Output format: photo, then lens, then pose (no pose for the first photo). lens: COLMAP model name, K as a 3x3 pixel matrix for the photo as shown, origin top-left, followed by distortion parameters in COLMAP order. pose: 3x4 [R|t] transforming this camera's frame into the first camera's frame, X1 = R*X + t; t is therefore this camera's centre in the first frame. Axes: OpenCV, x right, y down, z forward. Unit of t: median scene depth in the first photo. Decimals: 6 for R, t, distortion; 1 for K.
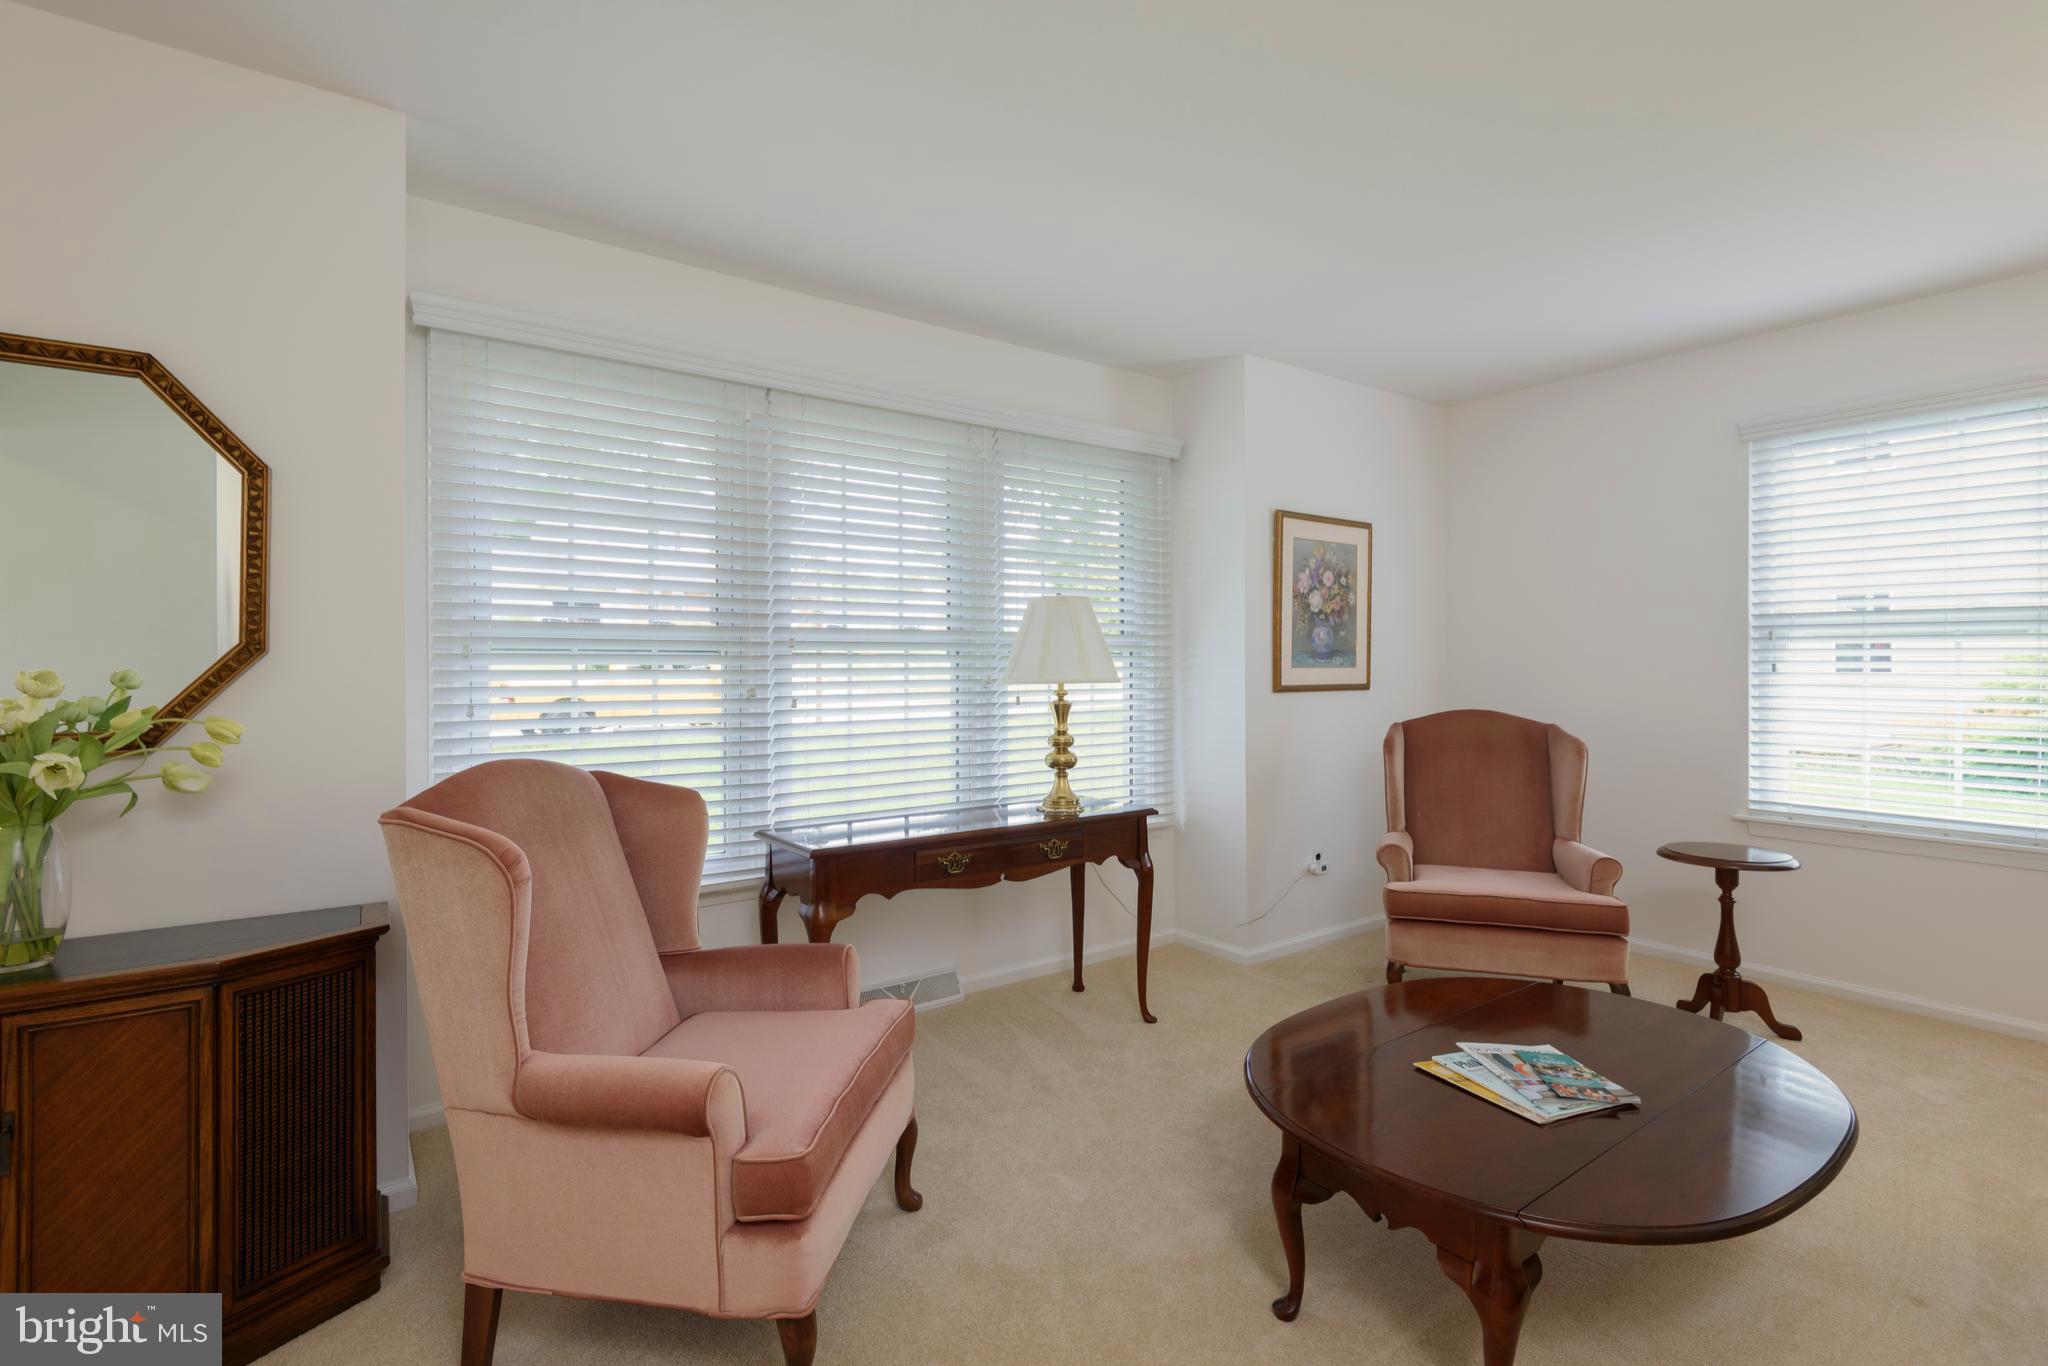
lens RADIAL K [[945.8, 0, 1031.3], [0, 945.8, 671.3], [0, 0, 1]] dist [0.016926, -0.010169]
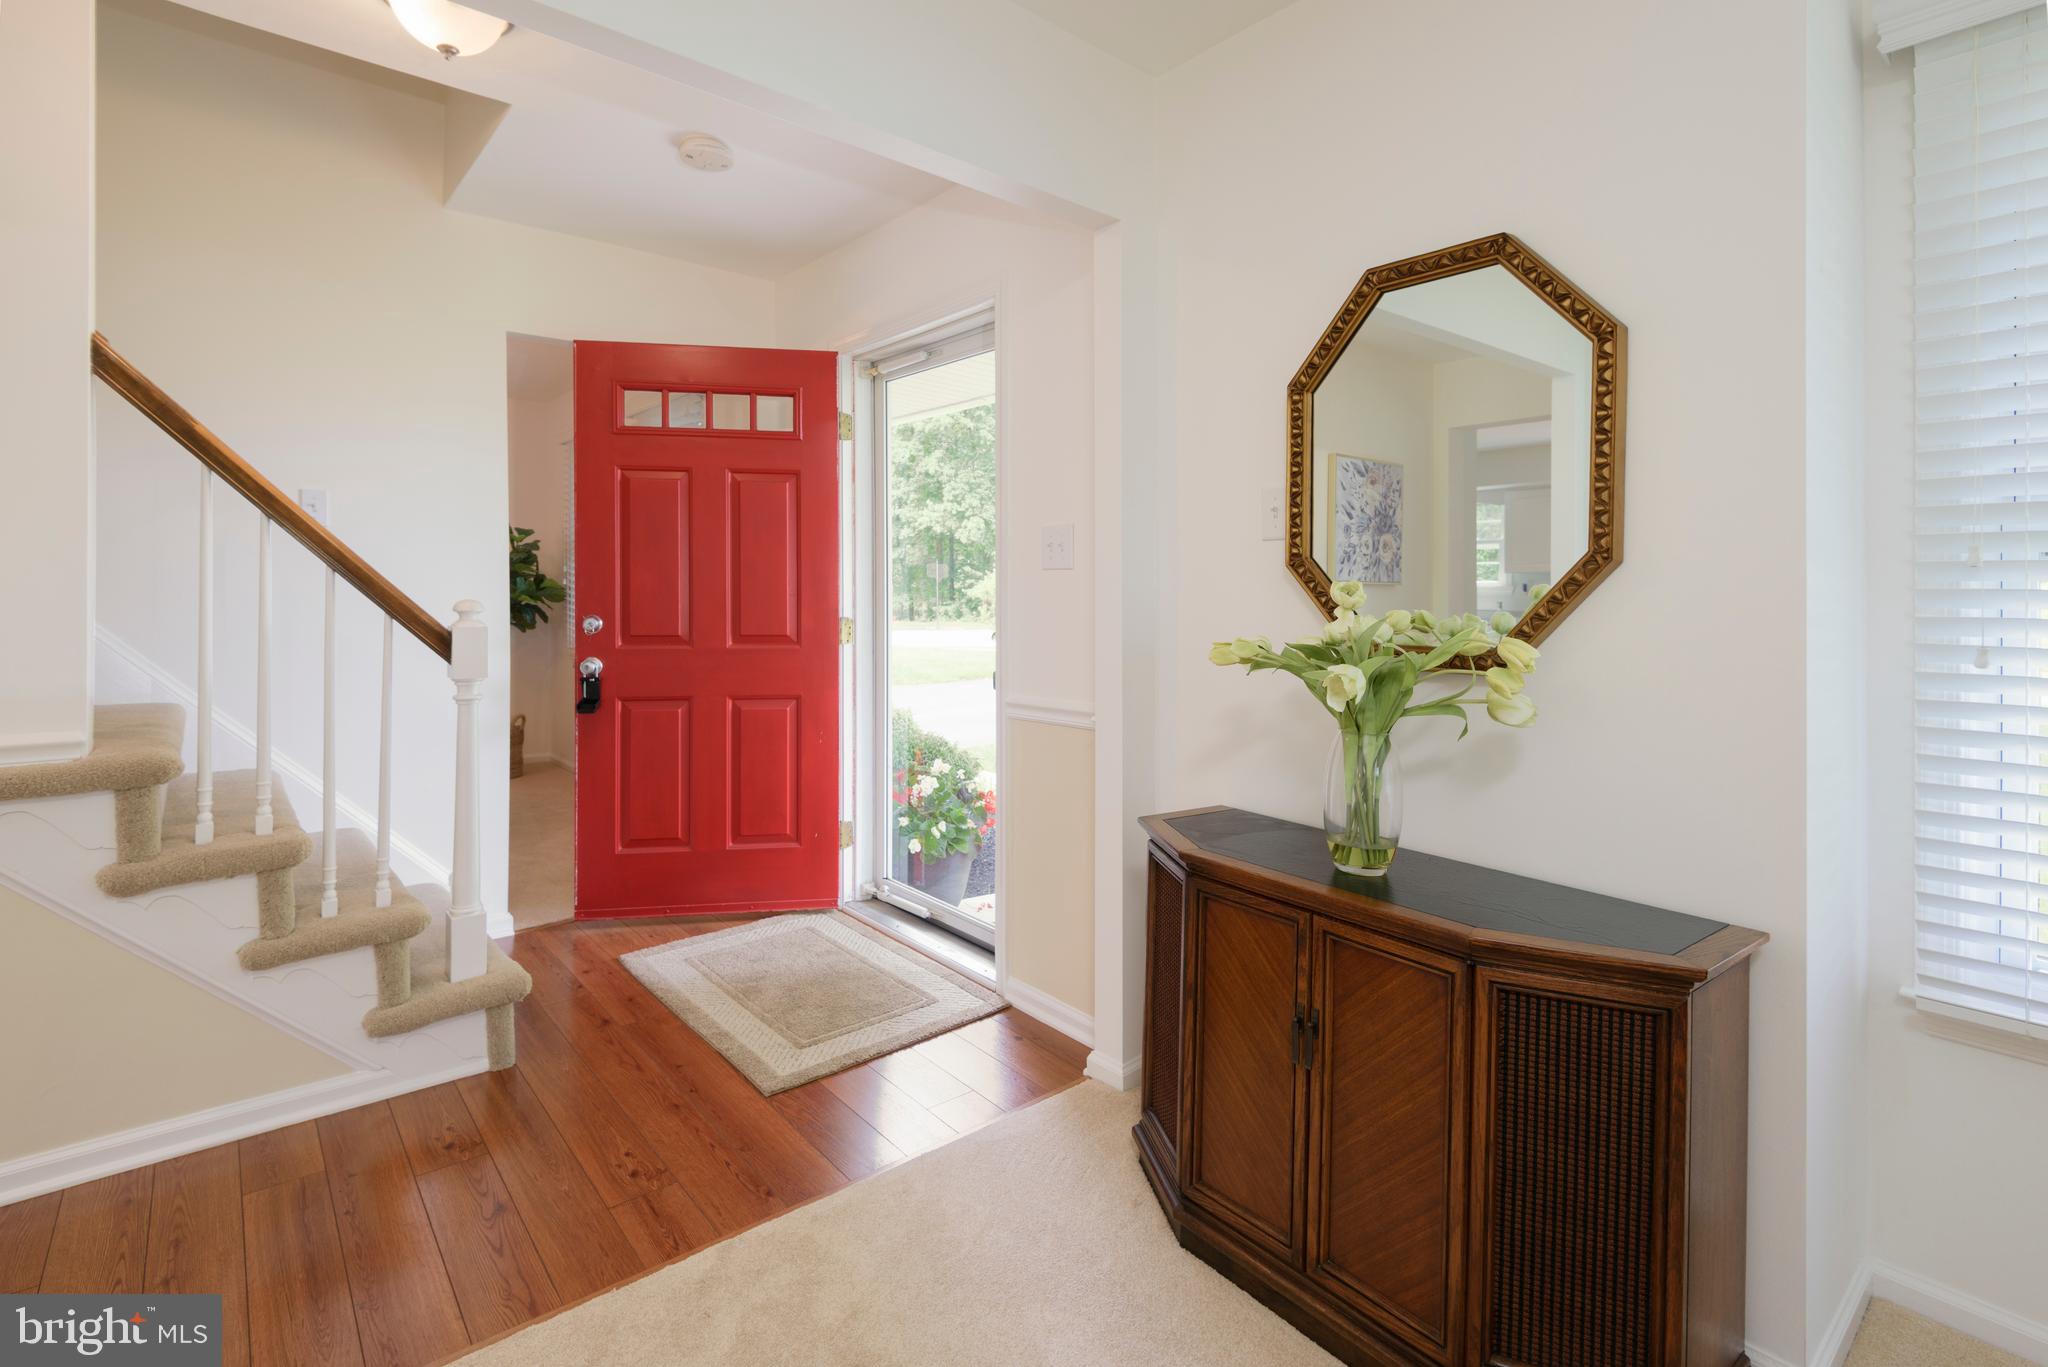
lens RADIAL K [[945.8, 0, 930.4], [0, 945.8, 602.4], [0, 0, 1]] dist [0.016926, -0.010169]
pose [[0.091028, 0.011494, -0.995782, -0.072077], [-0.018458, 0.999781, 0.009853, 0.016428], [0.995677, 0.017483, 0.091221, 0.369498]]
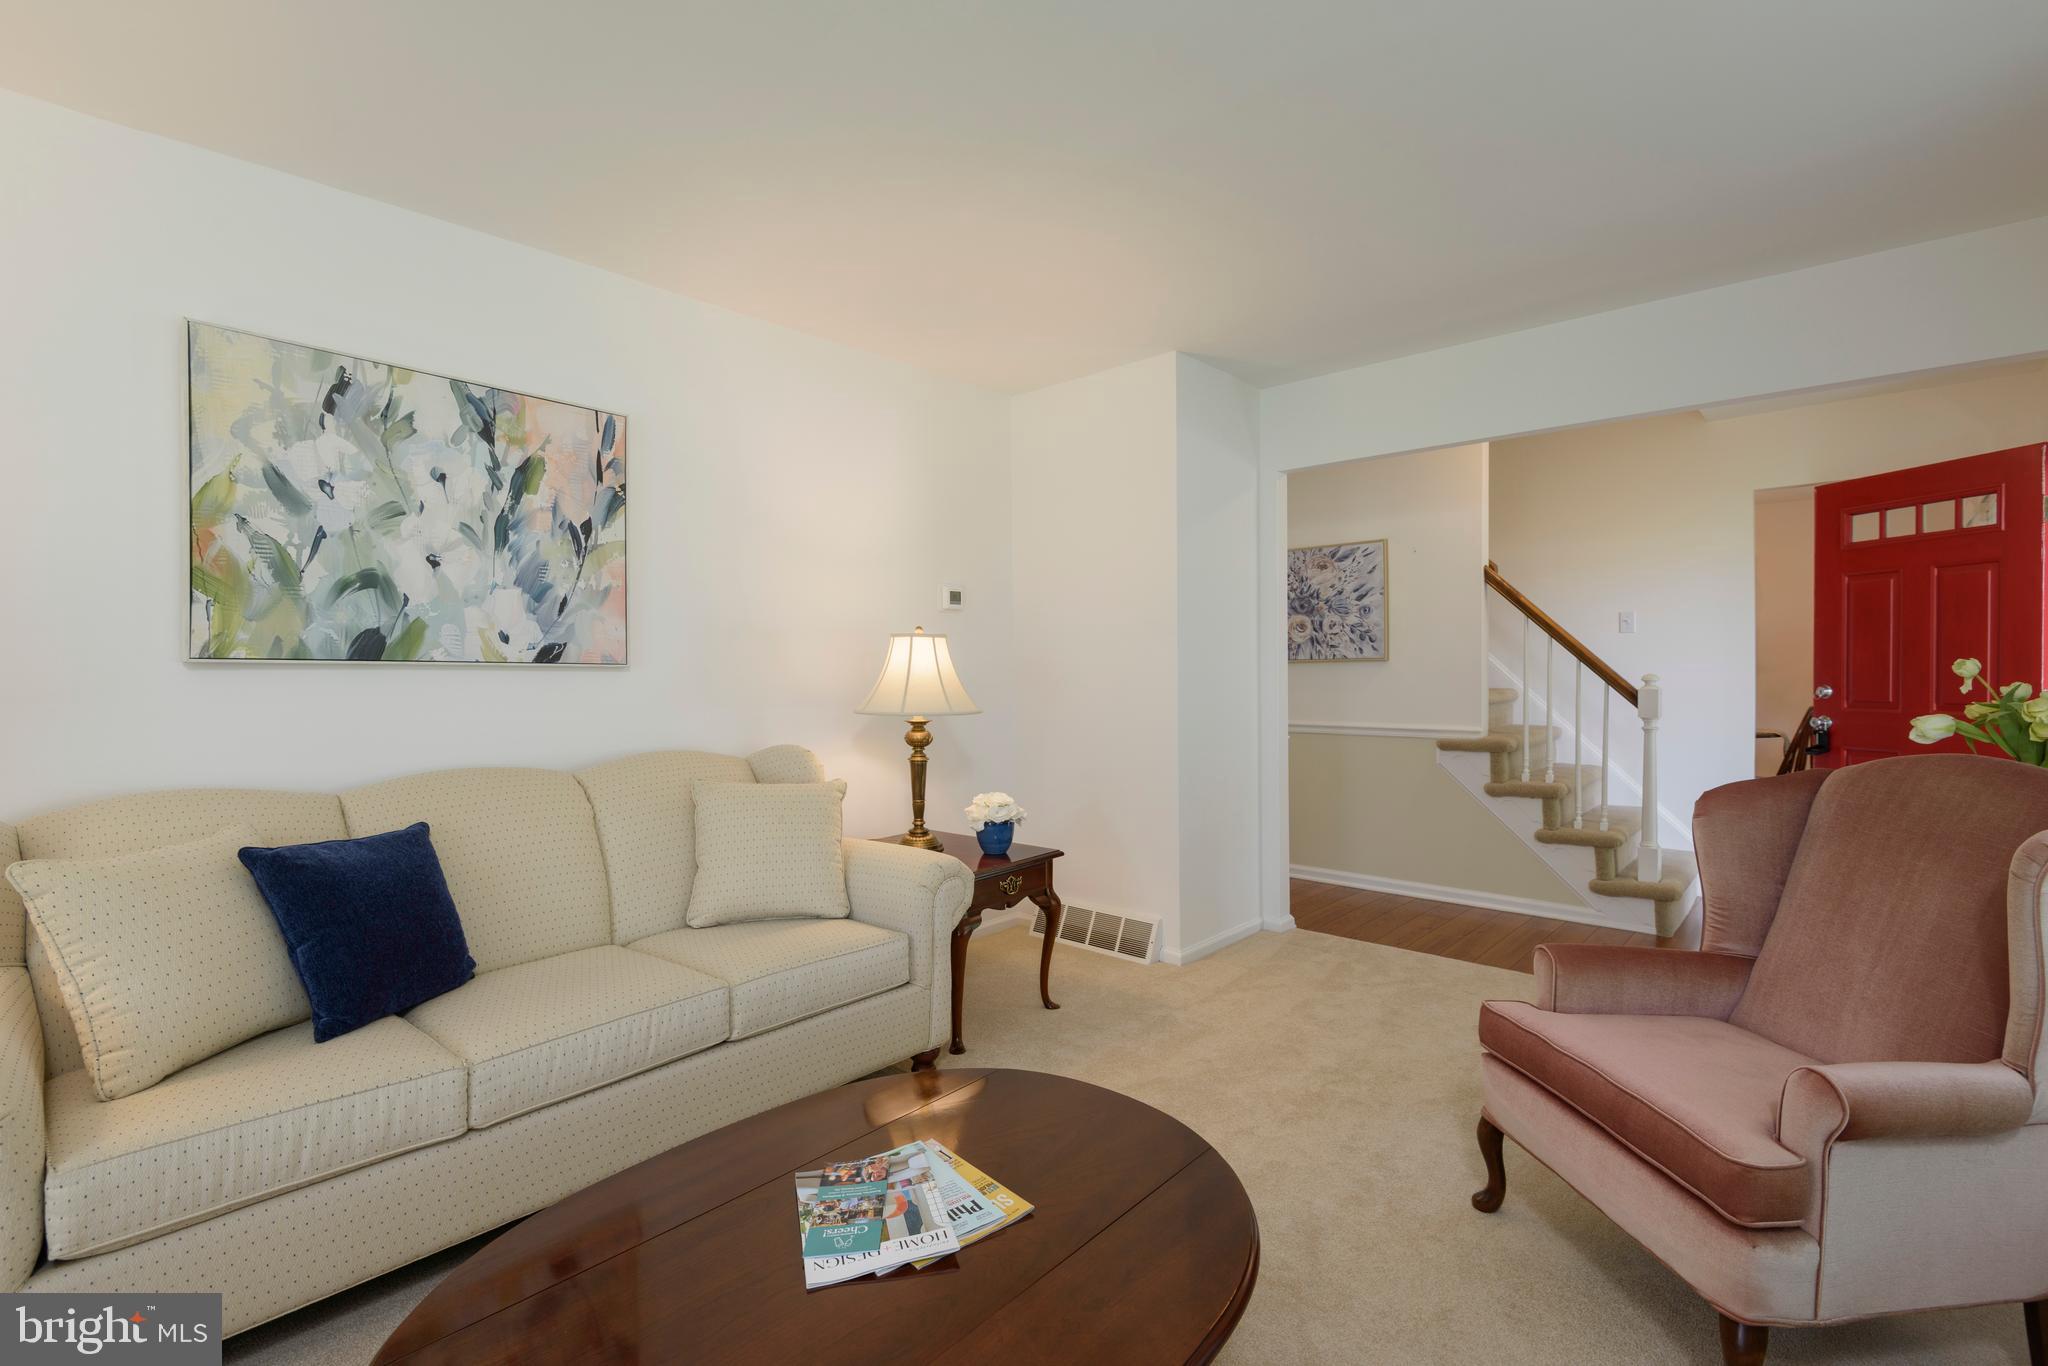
lens RADIAL K [[945.8, 0, 1010.3], [0, 945.8, 678.1], [0, 0, 1]] dist [0.016926, -0.010169]
pose [[-0.980502, 0.012015, -0.196140, 0.656239], [0.008020, 0.999744, 0.021151, -0.019105], [0.196344, 0.019166, -0.980348, 2.008995]]
